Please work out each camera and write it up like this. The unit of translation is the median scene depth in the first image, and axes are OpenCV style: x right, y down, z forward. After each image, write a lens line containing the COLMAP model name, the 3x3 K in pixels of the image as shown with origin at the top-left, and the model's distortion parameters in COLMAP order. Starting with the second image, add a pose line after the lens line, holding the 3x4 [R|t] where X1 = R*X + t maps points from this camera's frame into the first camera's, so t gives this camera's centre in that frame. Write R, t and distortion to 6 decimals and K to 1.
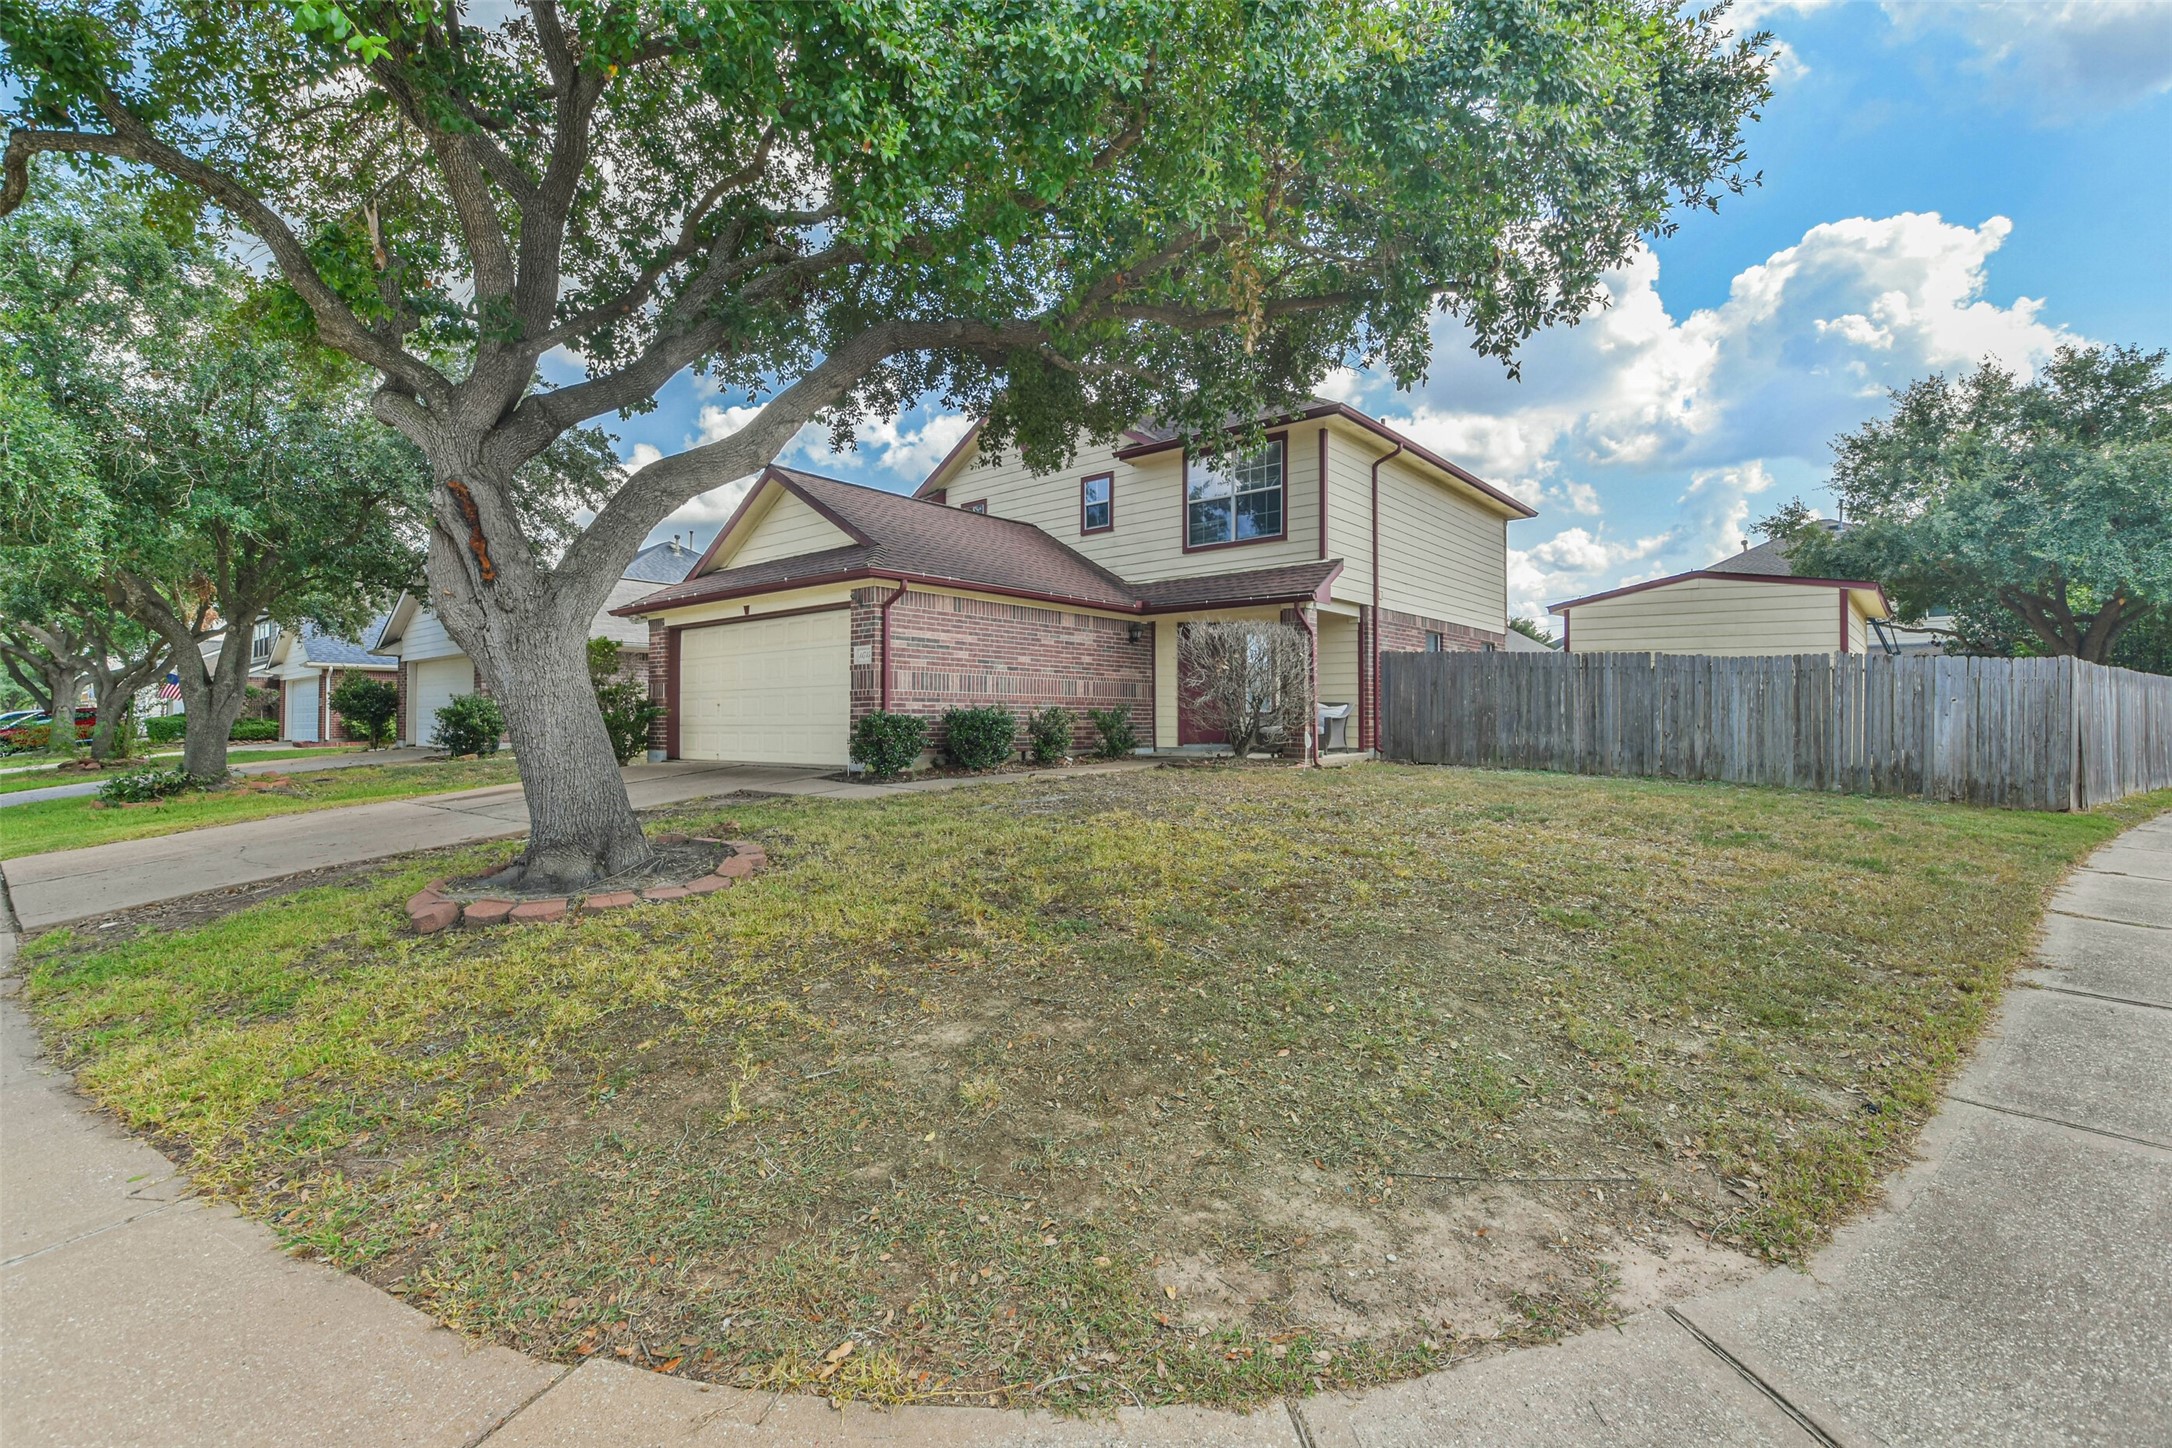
lens RADIAL K [[958.8, 0, 1086.6], [0, 958.8, 712.5], [0, 0, 1]] dist [0.038816, -0.013674]
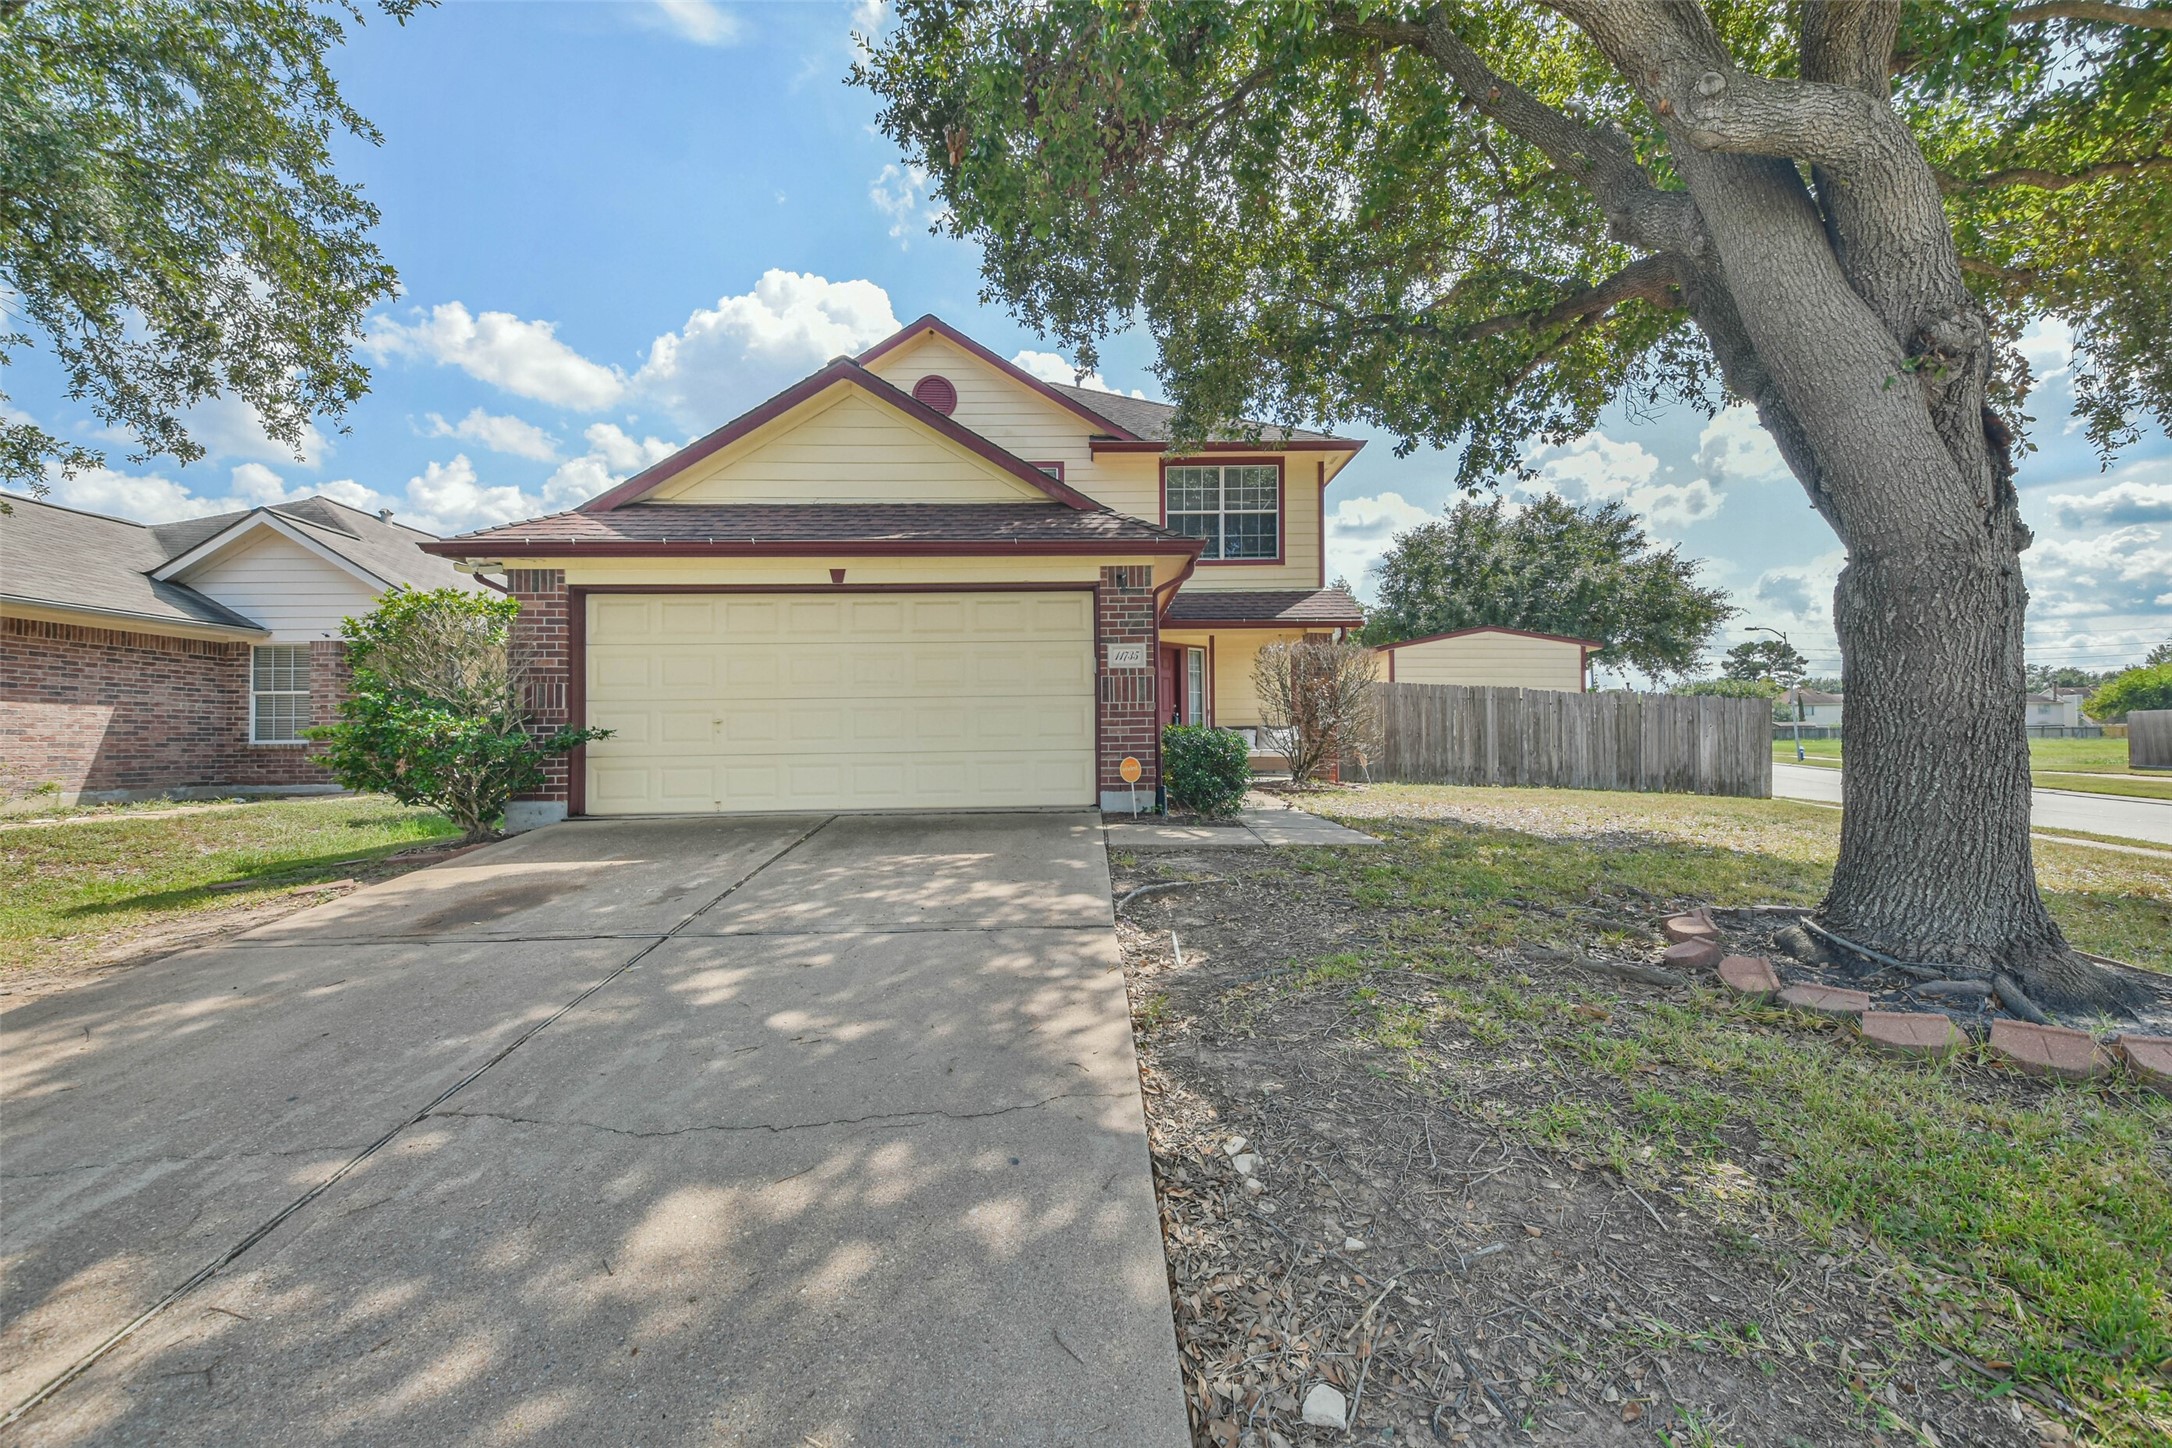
lens RADIAL K [[958.8, 0, 1095.0], [0, 958.8, 725.1], [0, 0, 1]] dist [0.038816, -0.013674]
pose [[0.753825, 0.008788, 0.657017, -0.641669], [0.002506, 0.999865, -0.016249, 0.005337], [-0.657071, 0.013895, 0.753701, 0.394081]]
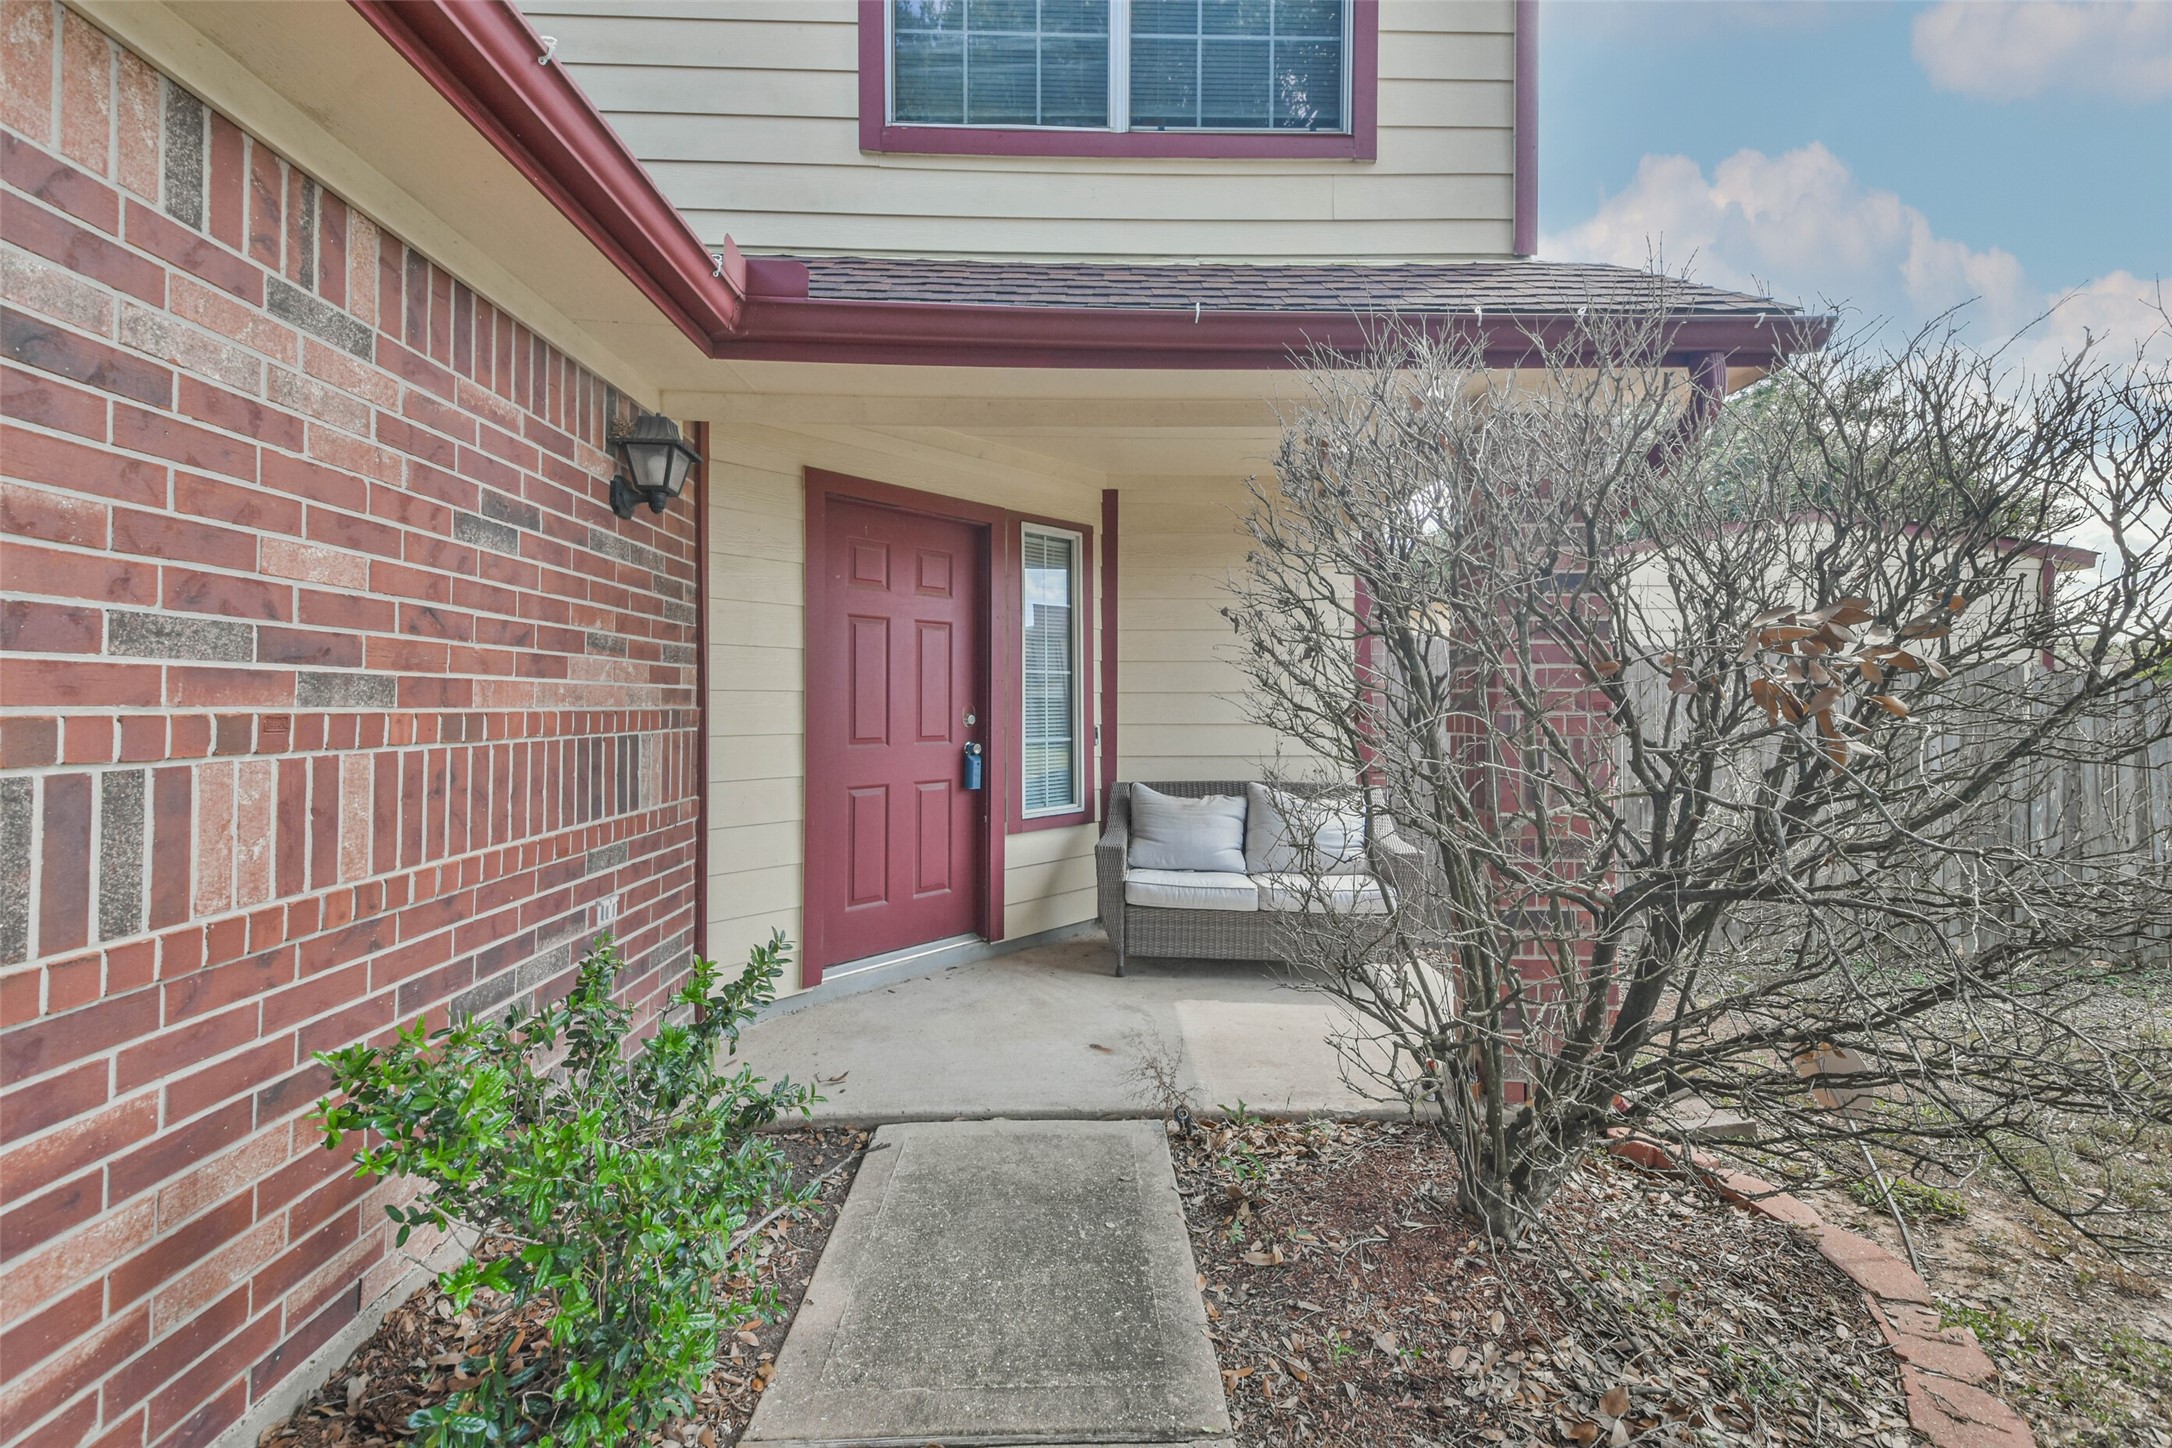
lens RADIAL K [[958.8, 0, 1095.5], [0, 958.8, 688.2], [0, 0, 1]] dist [0.038816, -0.013674]
pose [[0.752989, 0.012257, 0.657919, -0.006976], [-0.007562, 0.999922, -0.009974, -0.043661], [-0.657990, 0.002535, 0.753023, 0.912342]]
